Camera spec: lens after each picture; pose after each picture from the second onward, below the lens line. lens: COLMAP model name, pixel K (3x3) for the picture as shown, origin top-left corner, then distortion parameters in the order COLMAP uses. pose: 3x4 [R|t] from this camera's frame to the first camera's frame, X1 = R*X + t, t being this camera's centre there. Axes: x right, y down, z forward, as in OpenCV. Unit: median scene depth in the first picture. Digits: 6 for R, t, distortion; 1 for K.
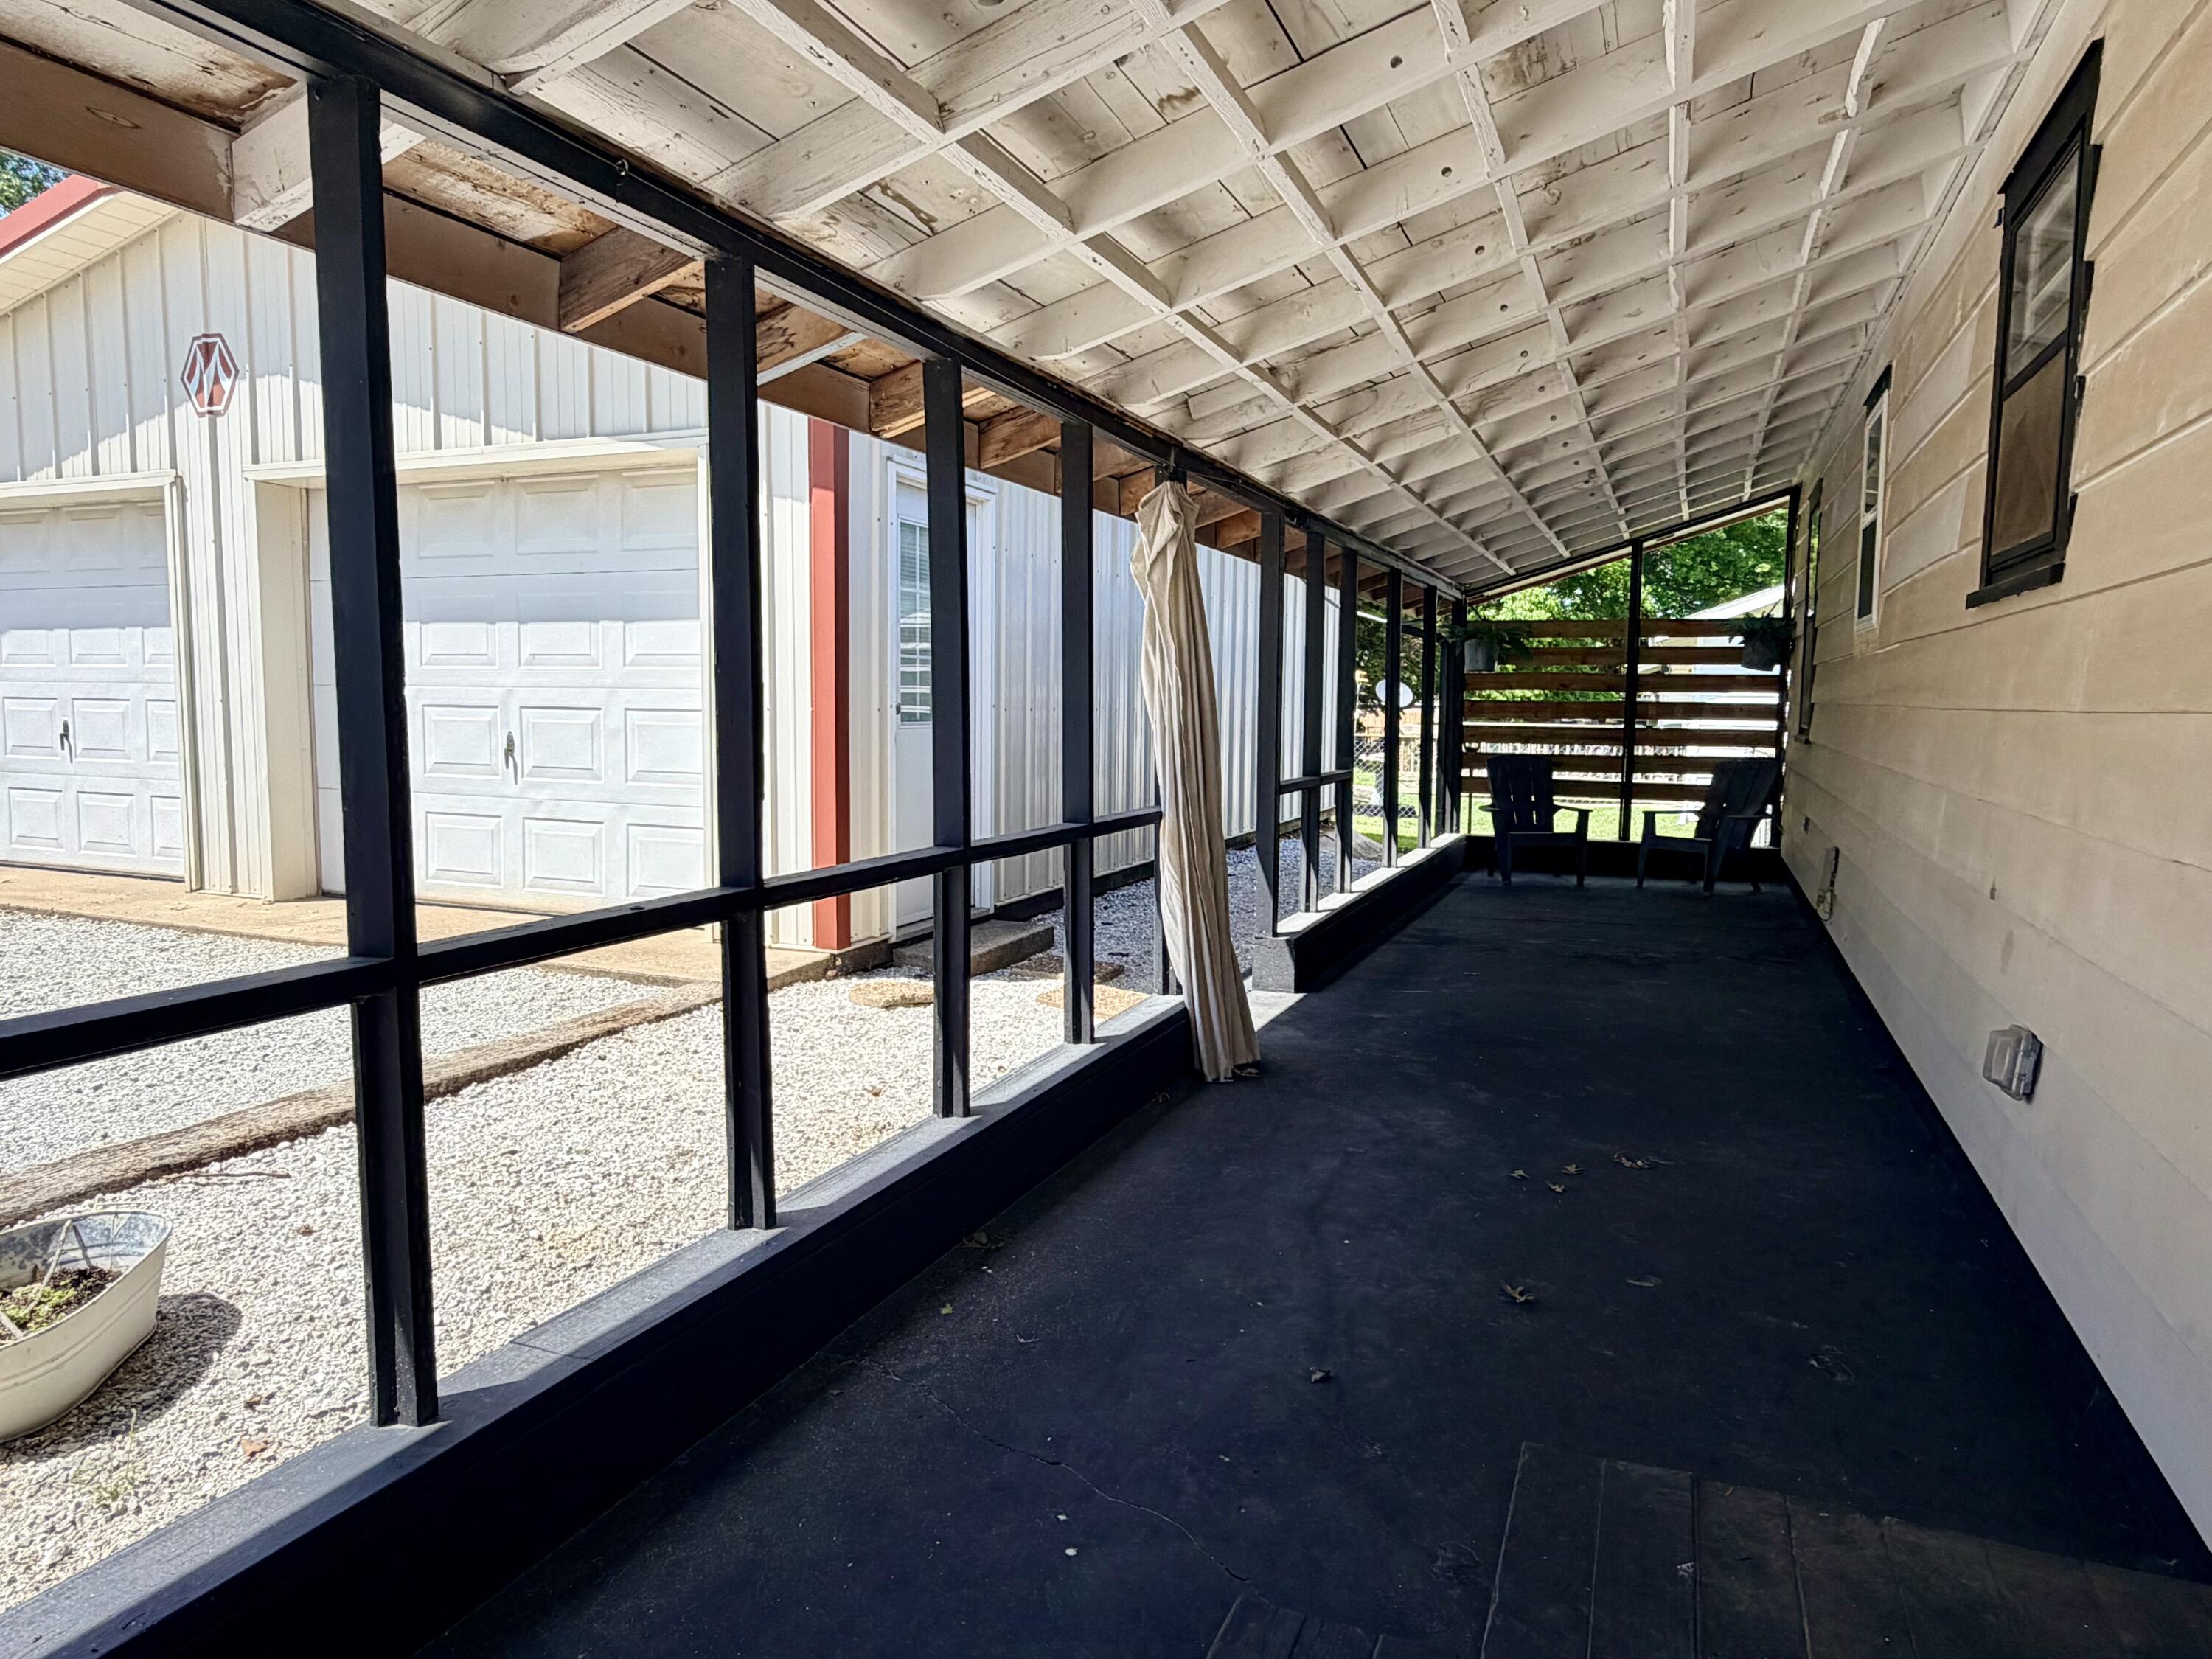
lens RADIAL K [[1390.5, 0, 1103.1], [0, 1390.5, 808.9], [0, 0, 1]] dist [0.000690, -0.000493]
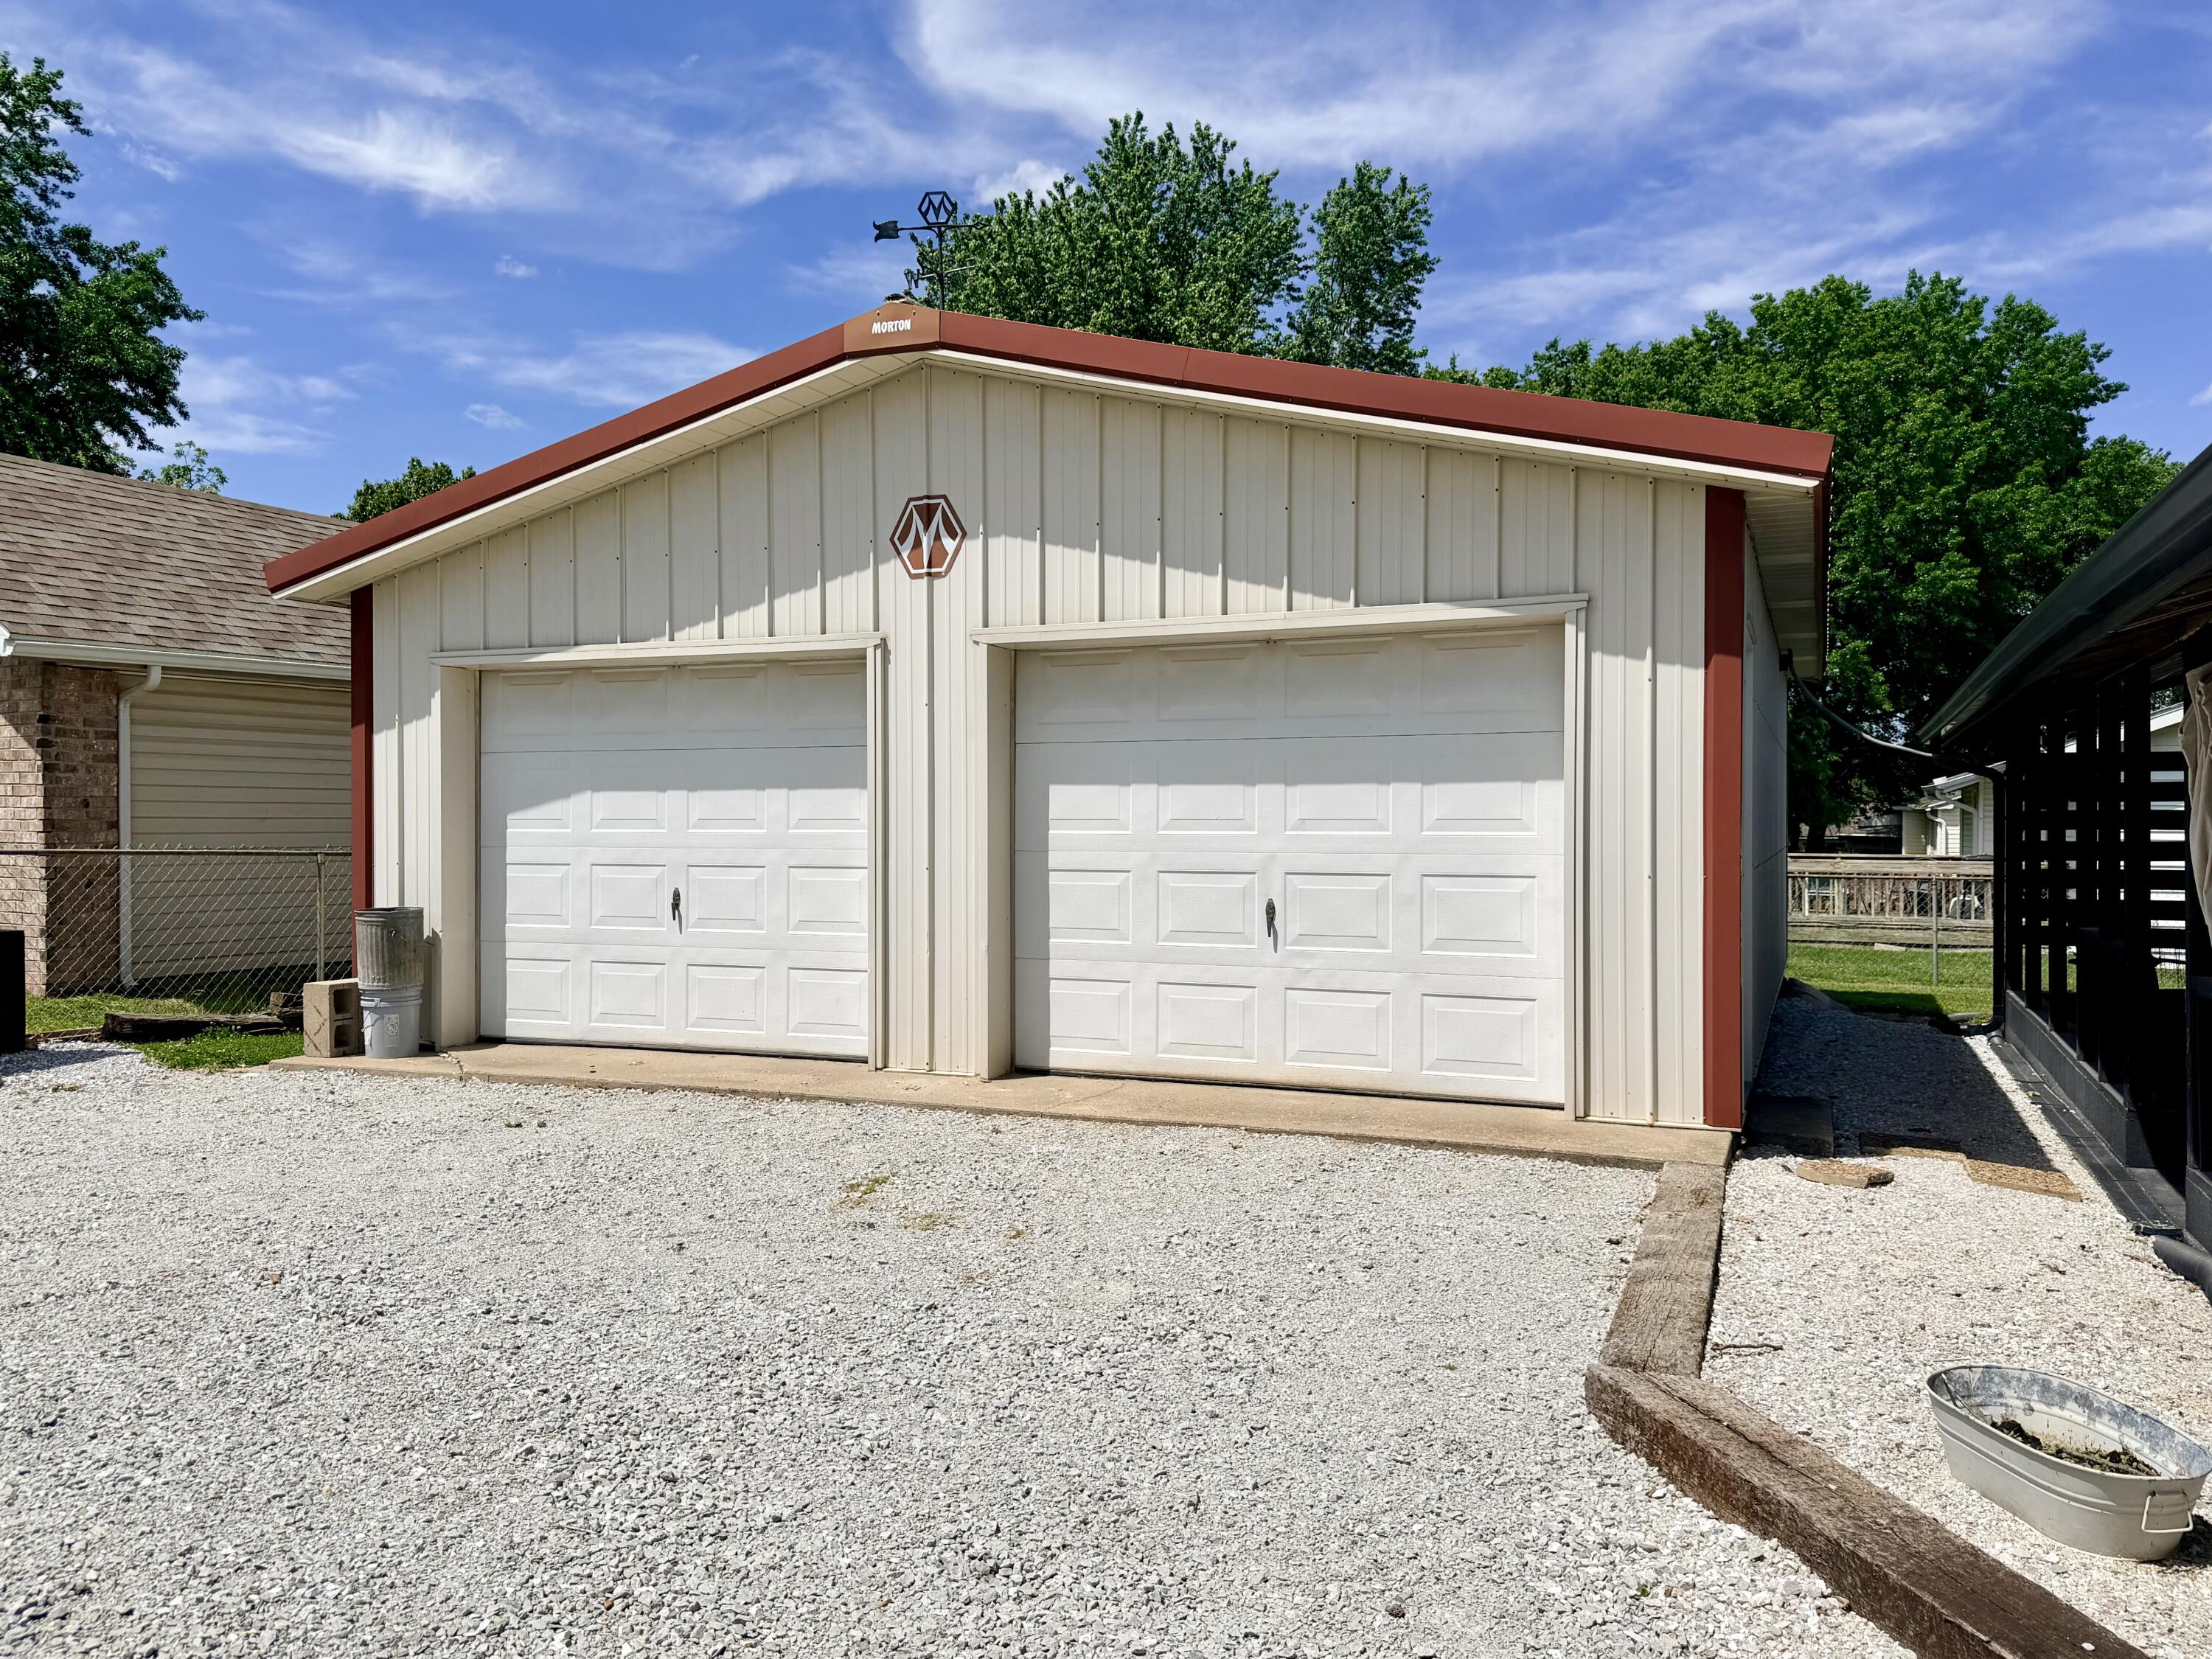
lens RADIAL K [[1626.6, 0, 1112.5], [0, 1626.6, 828.7], [0, 0, 1]] dist [0.095789, 0.005113]
pose [[0.999899, -0.009506, 0.010574, -0.525247], [0.010320, 0.996762, -0.079740, -0.014068], [-0.009782, 0.079841, 0.996760, -0.128310]]
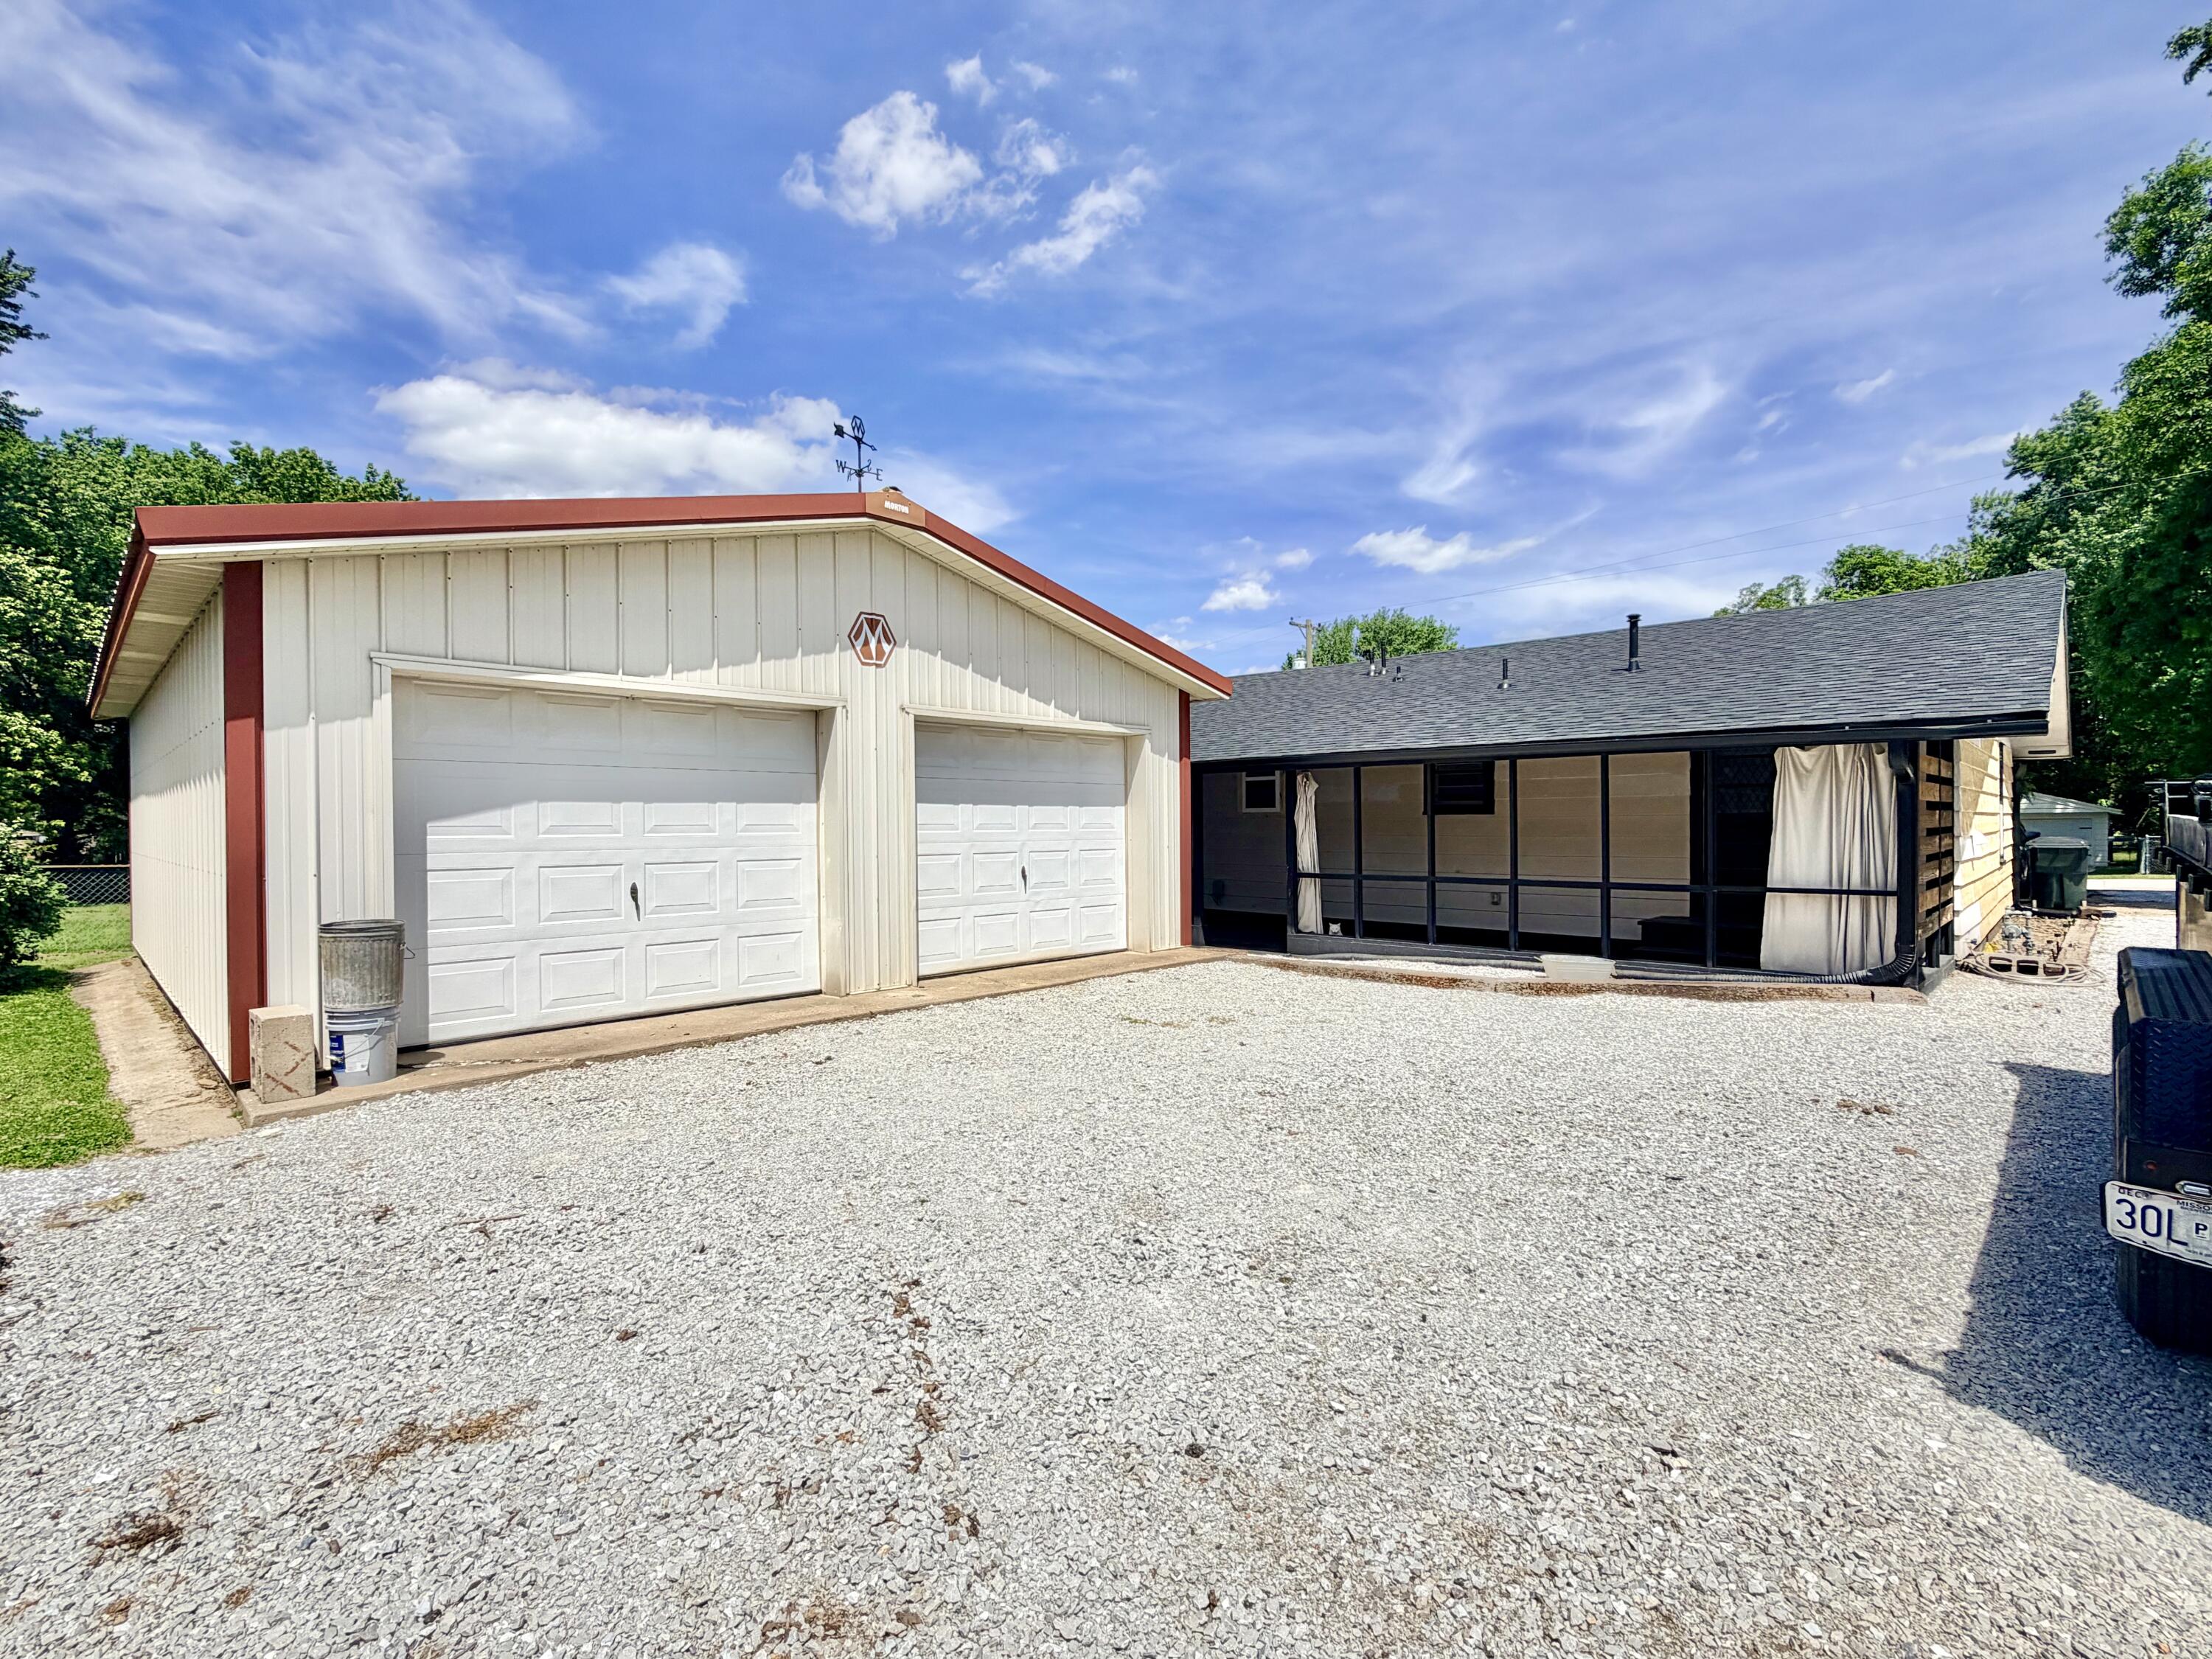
lens RADIAL K [[1003.0, 0, 1108.1], [0, 1003.0, 815.2], [0, 0, 1]] dist [0.001558, -0.000554]
pose [[0.370926, -0.003511, 0.928656, -1.545560], [0.091309, 0.995285, -0.032708, -0.064888], [-0.924162, 0.096927, 0.369498, 0.384384]]
